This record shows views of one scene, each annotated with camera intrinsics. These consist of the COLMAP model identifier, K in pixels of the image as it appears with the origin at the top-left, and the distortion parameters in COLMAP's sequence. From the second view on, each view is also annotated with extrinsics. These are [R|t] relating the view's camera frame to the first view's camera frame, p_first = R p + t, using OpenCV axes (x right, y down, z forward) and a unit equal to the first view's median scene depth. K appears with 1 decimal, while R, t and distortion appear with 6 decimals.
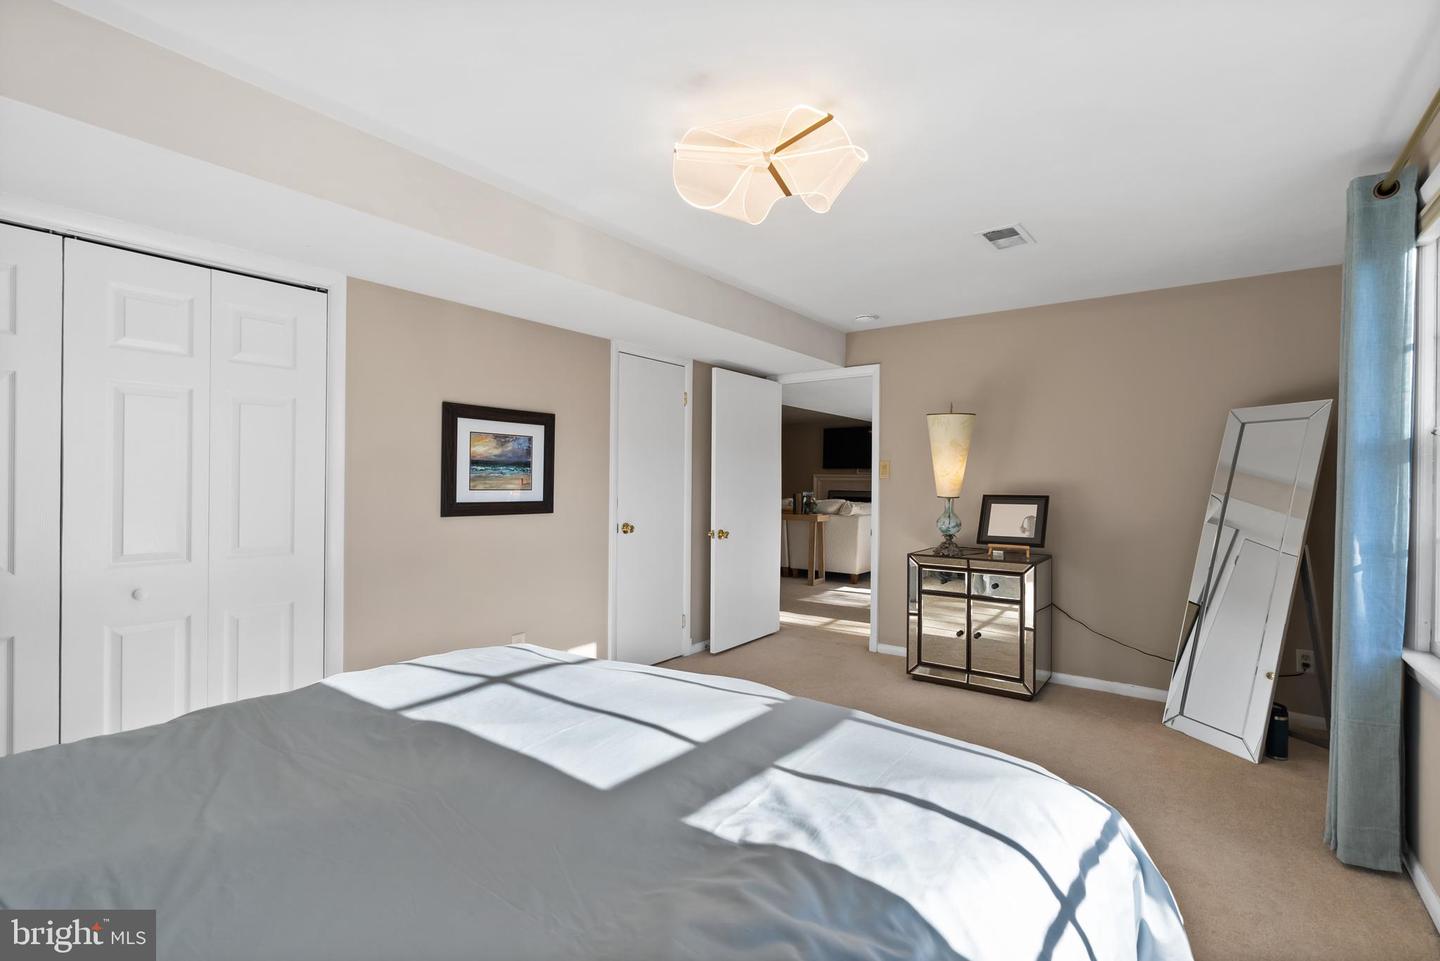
lens RADIAL K [[648.6, 0, 716.6], [0, 648.6, 483.5], [0, 0, 1]] dist [0.001733, 0.000079]
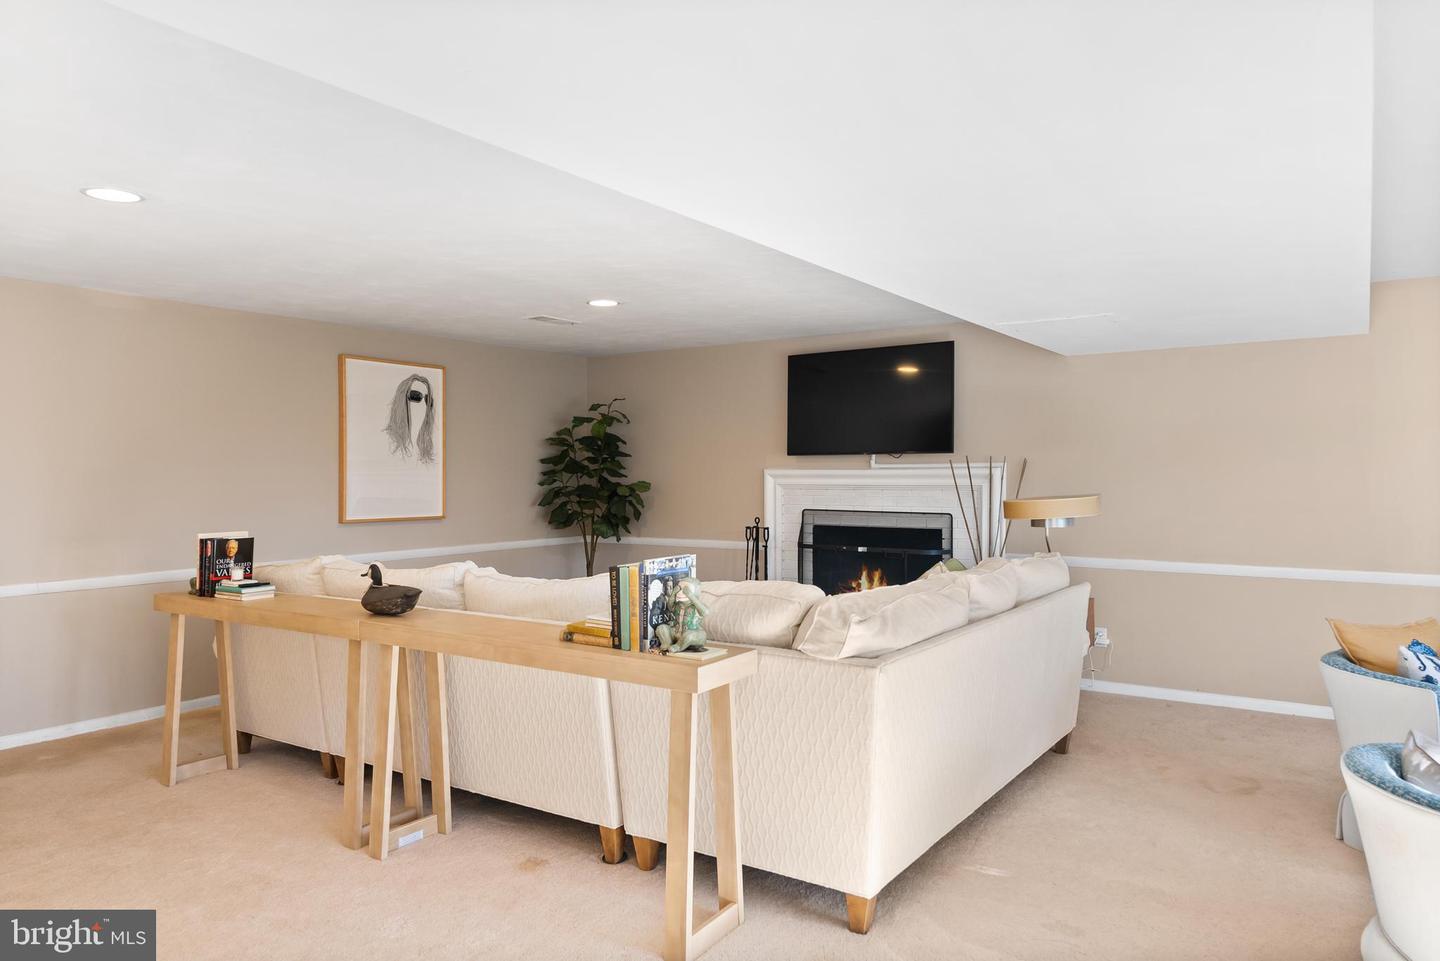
lens RADIAL K [[976.2, 0, 722.0], [0, 976.2, 475.3], [0, 0, 1]] dist [-0.001308, -0.000071]
pose [[0.998348, -0.017921, 0.054594, 0.142317], [0.018014, 0.999837, -0.001228, -0.016967], [-0.054563, 0.002209, 0.998508, 0.636507]]
